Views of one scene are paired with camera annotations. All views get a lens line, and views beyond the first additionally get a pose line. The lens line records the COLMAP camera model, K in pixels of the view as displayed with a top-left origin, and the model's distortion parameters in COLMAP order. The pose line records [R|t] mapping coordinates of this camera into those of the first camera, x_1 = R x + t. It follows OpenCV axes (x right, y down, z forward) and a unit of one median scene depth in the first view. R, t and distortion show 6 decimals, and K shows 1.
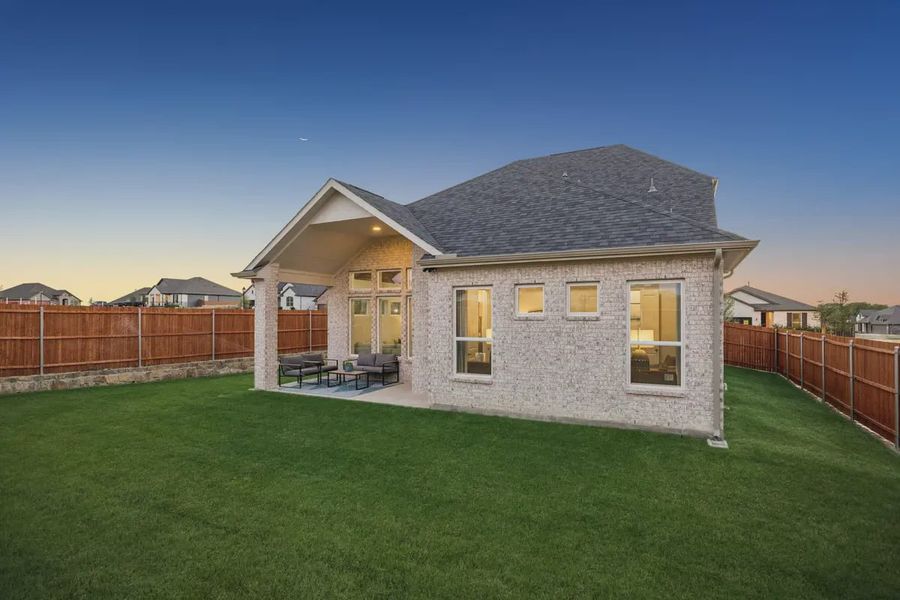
lens RADIAL K [[468.5, 0, 450.6], [0, 468.5, 312.0], [0, 0, 1]] dist [0.000393, -0.000034]
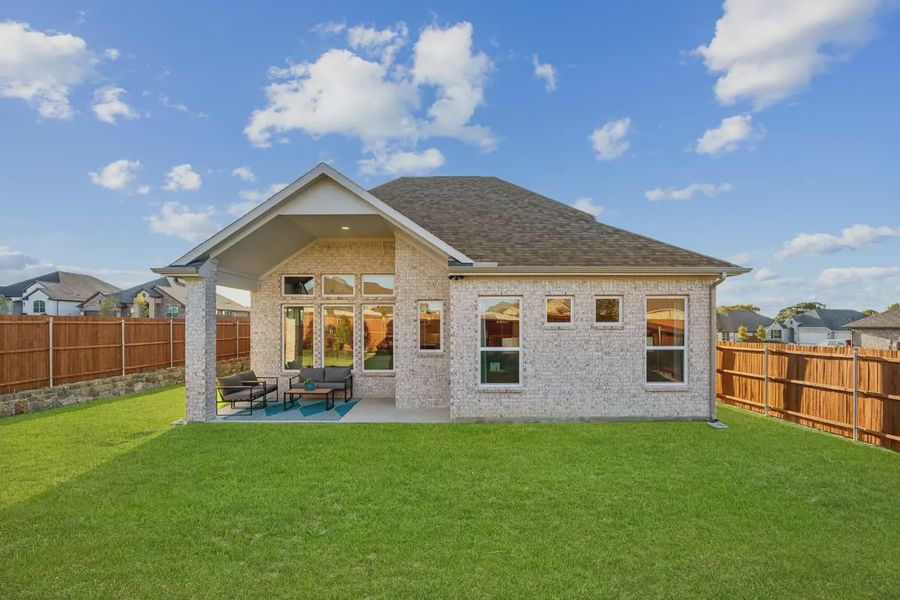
lens RADIAL K [[428.6, 0, 450.6], [0, 428.6, 325.7], [0, 0, 1]] dist [-0.014981, 0.000077]
pose [[0.883557, -0.003789, 0.468309, -0.455287], [-0.002195, 0.999923, 0.012232, -0.002392], [-0.468319, -0.011836, 0.883480, 0.231342]]
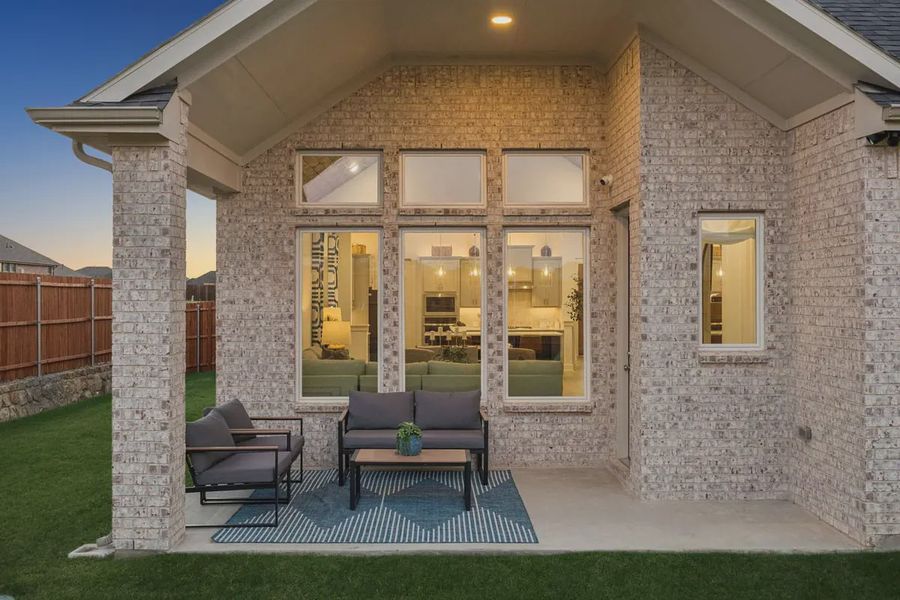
lens RADIAL K [[874.1, 0, 450.0], [0, 874.1, 300.0], [0, 0, 1]] dist [-0.000781, -0.001628]
pose [[0.878097, -0.004152, 0.478465, -0.612558], [-0.003358, 0.999884, 0.014839, 0.016839], [-0.478471, -0.014637, 0.877981, 0.591818]]
